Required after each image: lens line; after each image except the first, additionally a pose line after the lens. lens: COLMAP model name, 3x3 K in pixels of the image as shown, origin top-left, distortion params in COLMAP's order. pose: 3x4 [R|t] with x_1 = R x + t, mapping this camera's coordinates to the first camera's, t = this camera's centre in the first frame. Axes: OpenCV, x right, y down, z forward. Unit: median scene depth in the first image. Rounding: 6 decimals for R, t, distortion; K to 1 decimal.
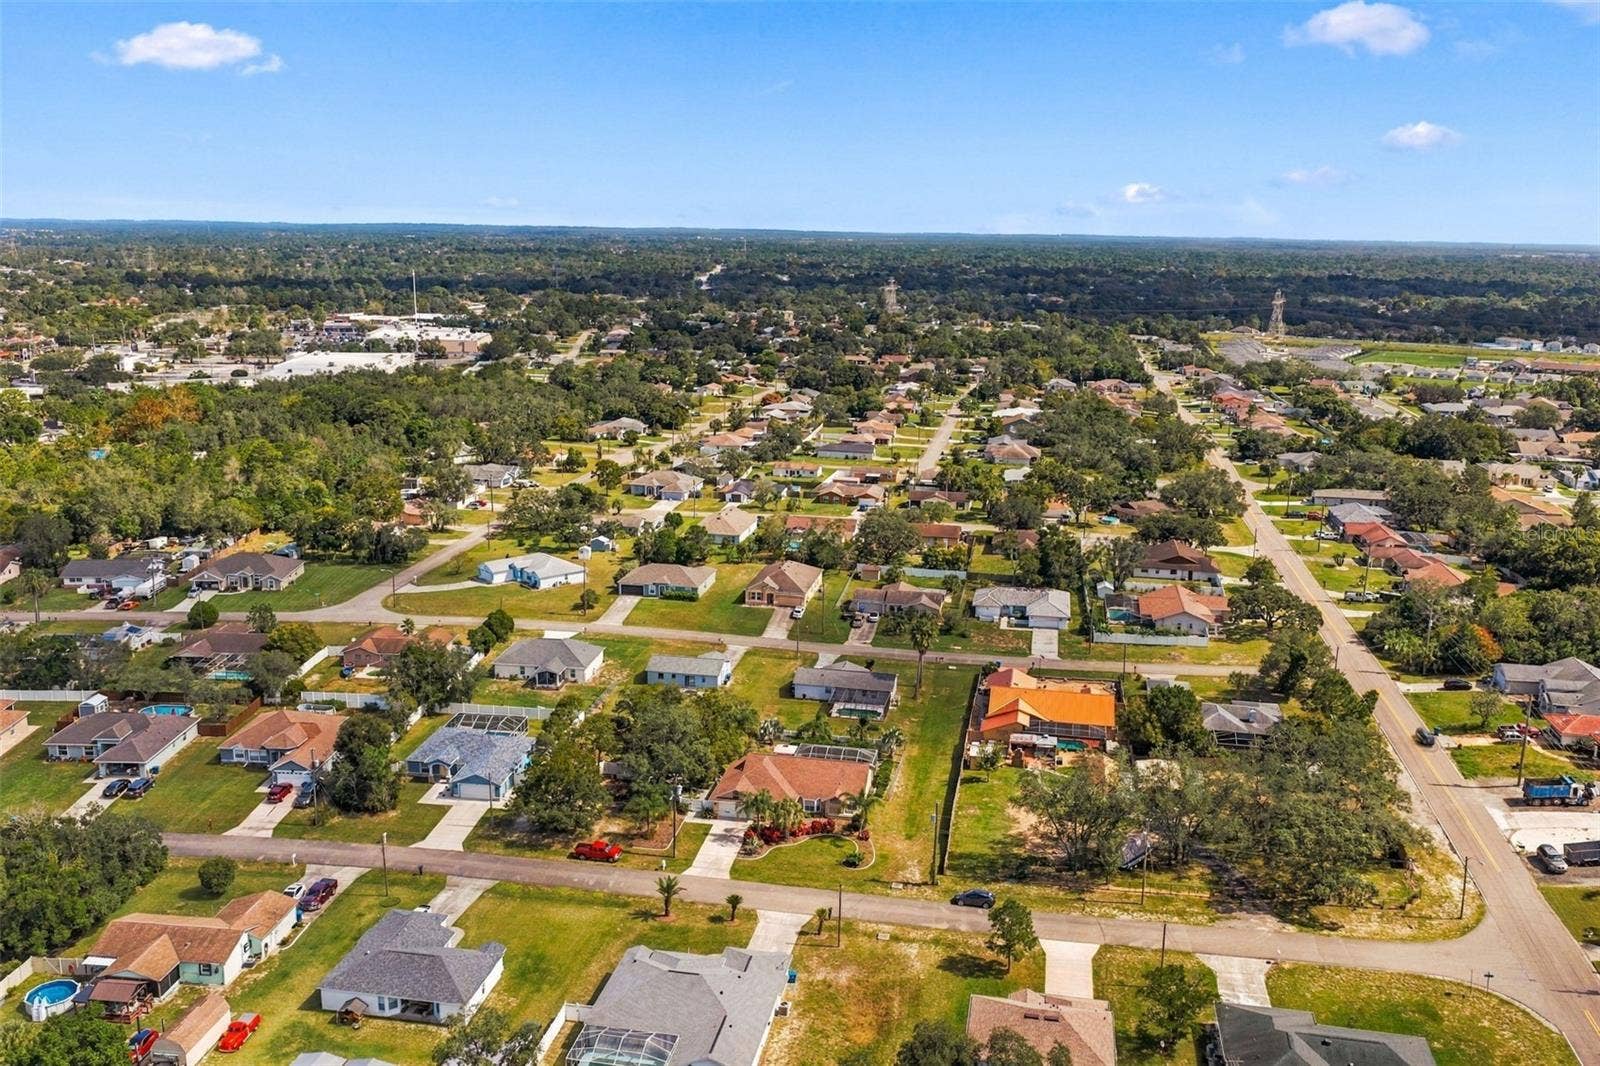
lens RADIAL K [[1329.6, 0, 800.0], [0, 1329.6, 533.0], [0, 0, 1]] dist [0.027609, -0.047630]
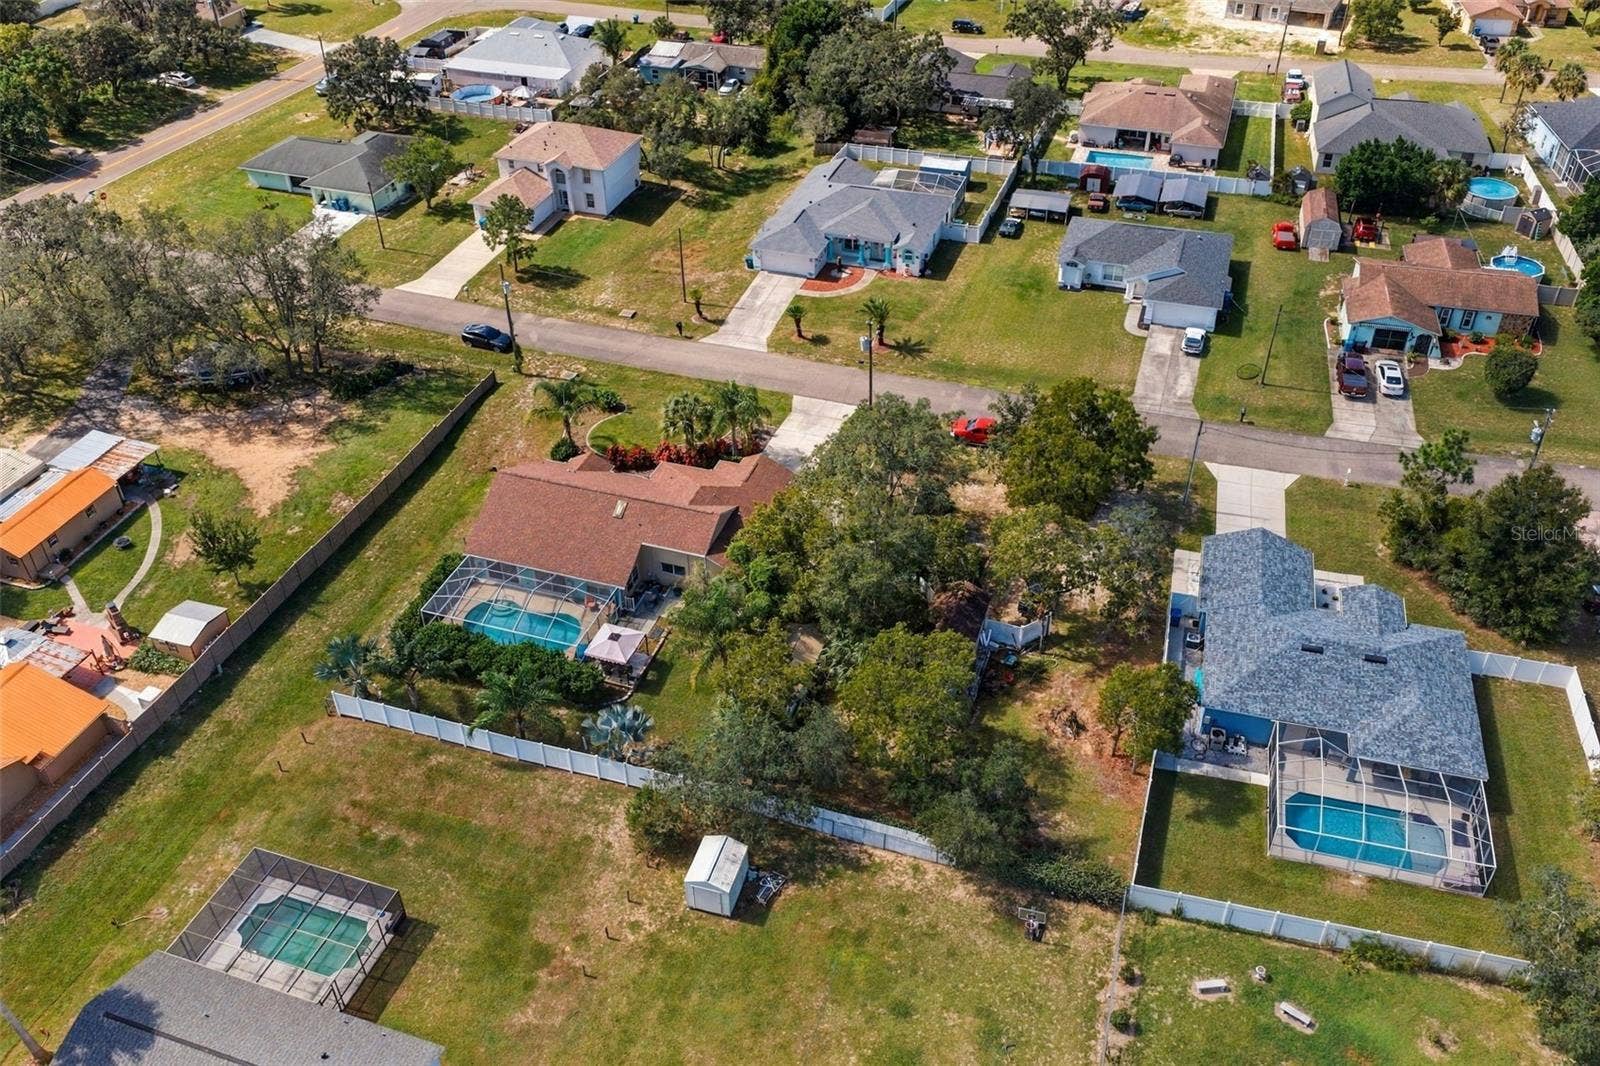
lens RADIAL K [[1329.6, 0, 800.0], [0, 1329.6, 533.0], [0, 0, 1]] dist [0.027609, -0.047630]
pose [[-0.989735, -0.087682, 0.112859, -0.099392], [0.031689, 0.635389, 0.771542, -0.167365], [-0.139360, 0.767198, -0.626087, 1.044536]]
